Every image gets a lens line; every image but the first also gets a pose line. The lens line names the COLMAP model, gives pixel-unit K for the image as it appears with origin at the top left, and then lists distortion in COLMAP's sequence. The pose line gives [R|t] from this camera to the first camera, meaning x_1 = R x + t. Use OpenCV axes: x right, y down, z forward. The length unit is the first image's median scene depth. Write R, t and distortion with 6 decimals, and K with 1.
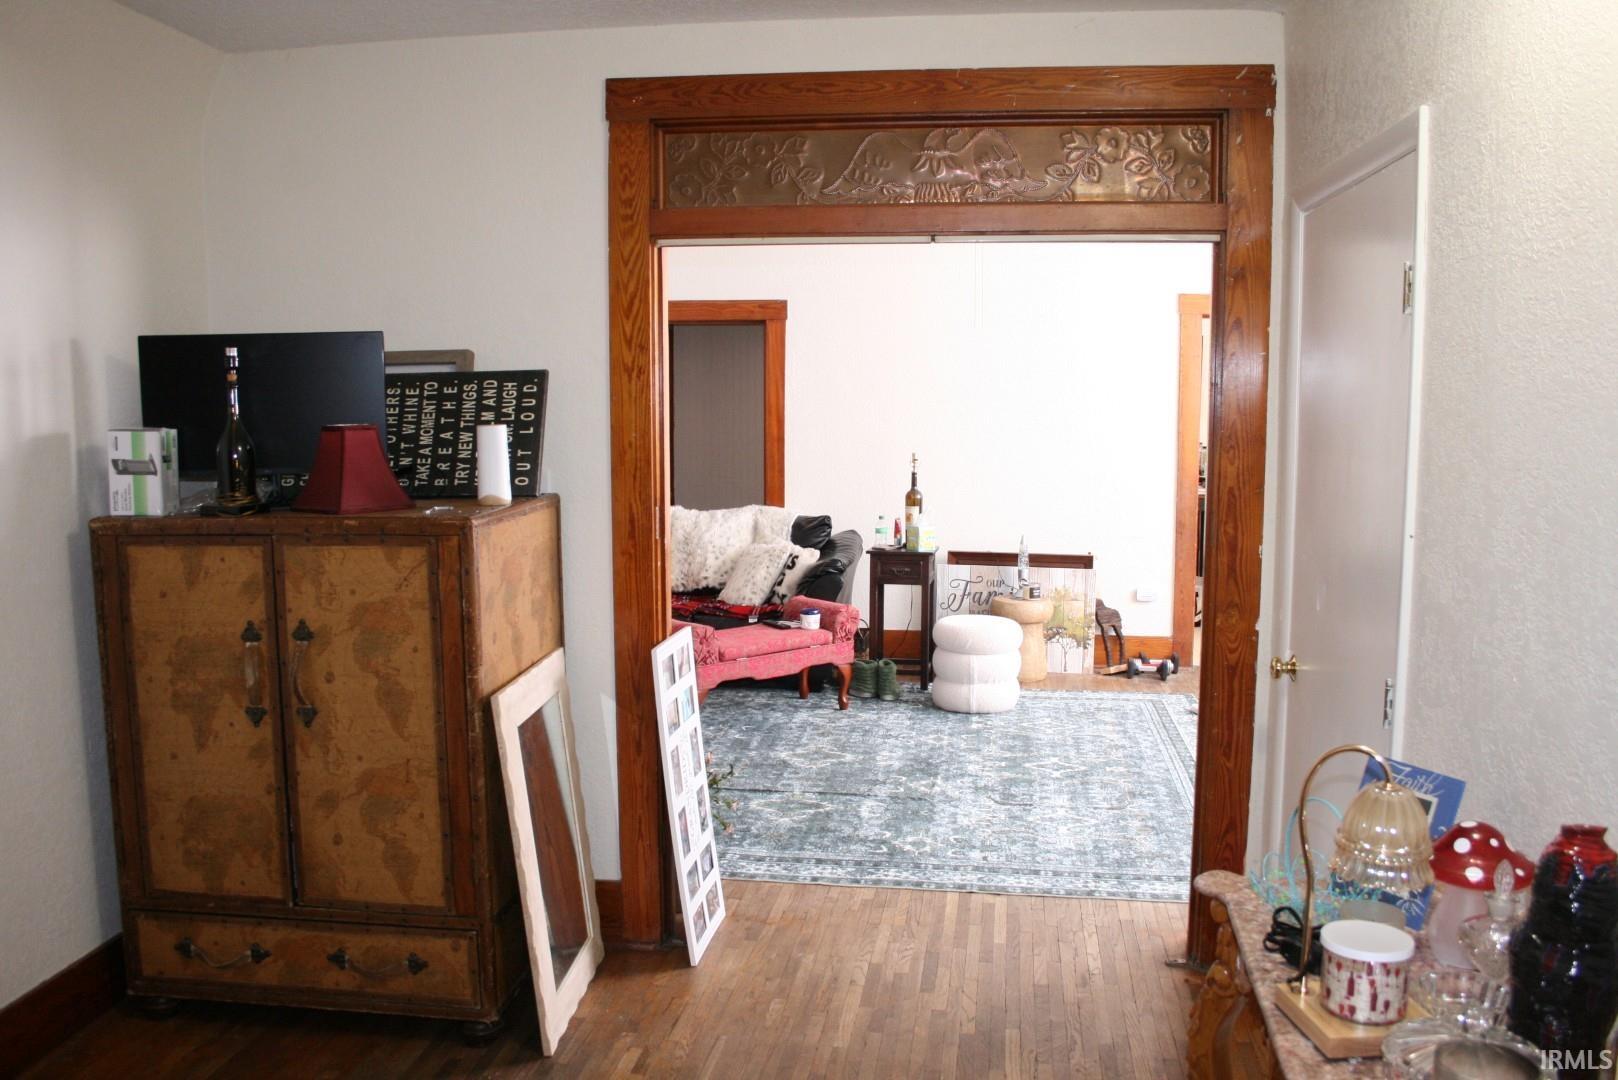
lens RADIAL K [[1348.6, 0, 808.7], [0, 1348.6, 541.2], [0, 0, 1]] dist [-0.069901, 0.005449]
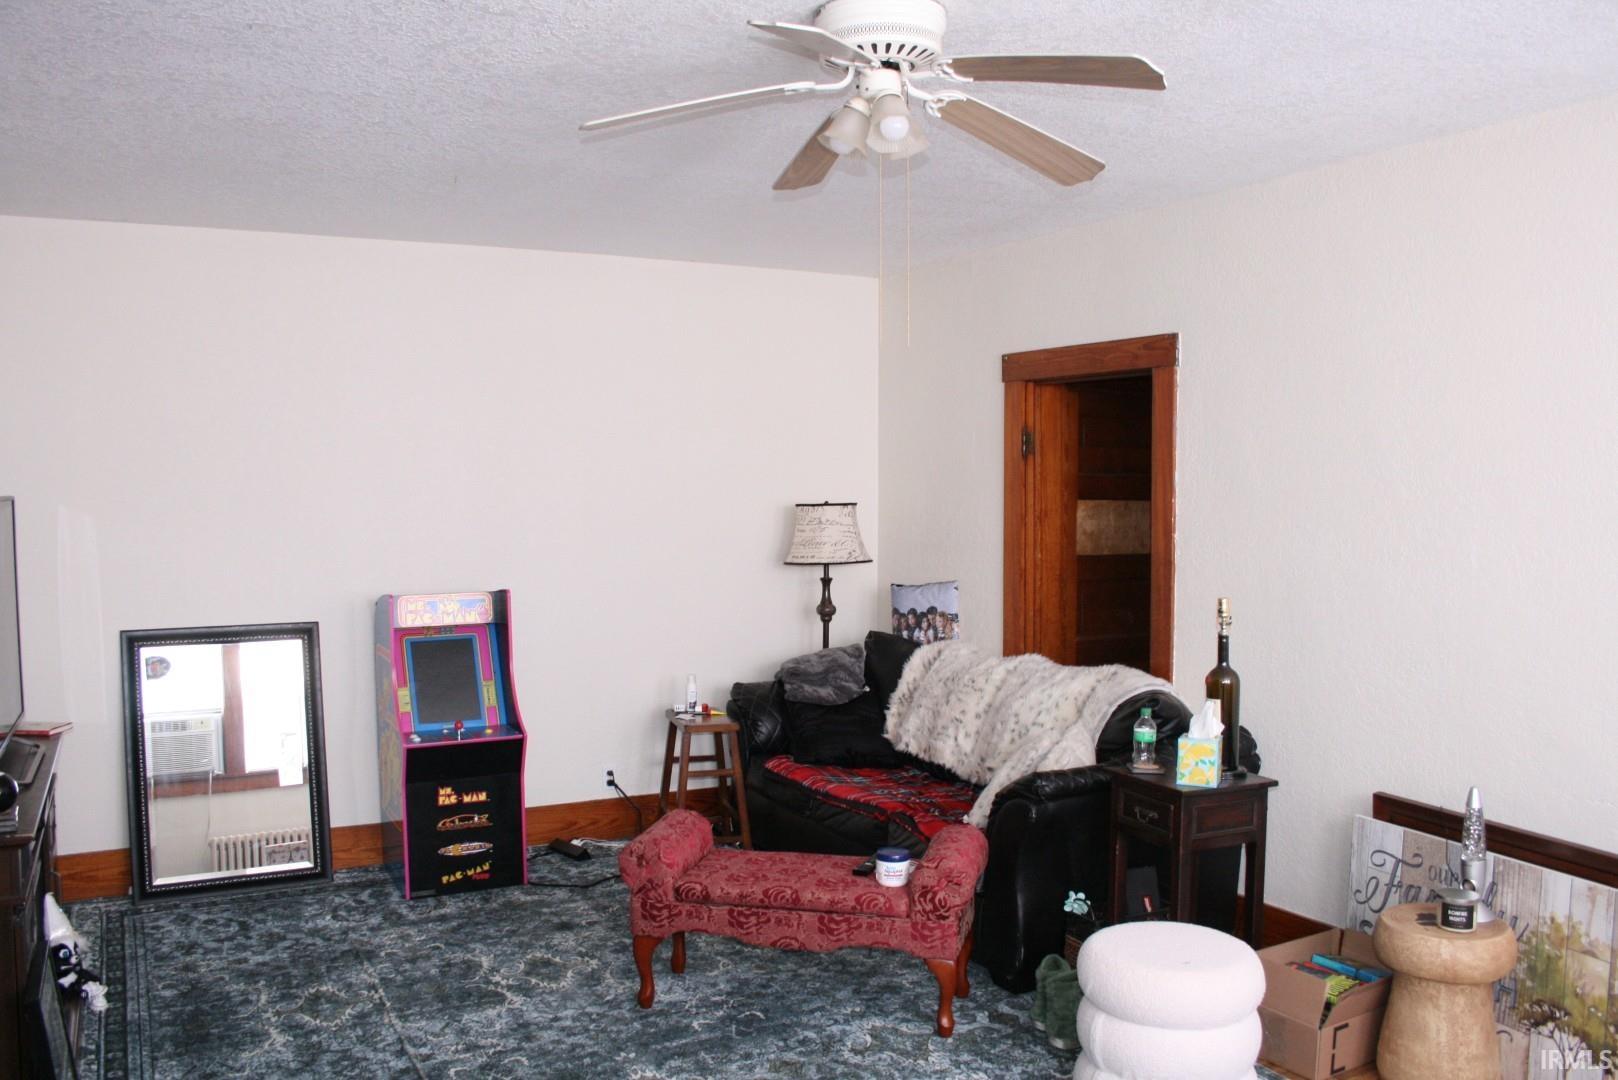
lens RADIAL K [[1348.6, 0, 808.4], [0, 1348.6, 544.2], [0, 0, 1]] dist [-0.069901, 0.005449]
pose [[0.568193, 0.030756, -0.822320, 0.450428], [-0.082943, 0.996353, -0.020045, -0.067211], [0.818704, 0.079595, 0.568672, 0.607141]]
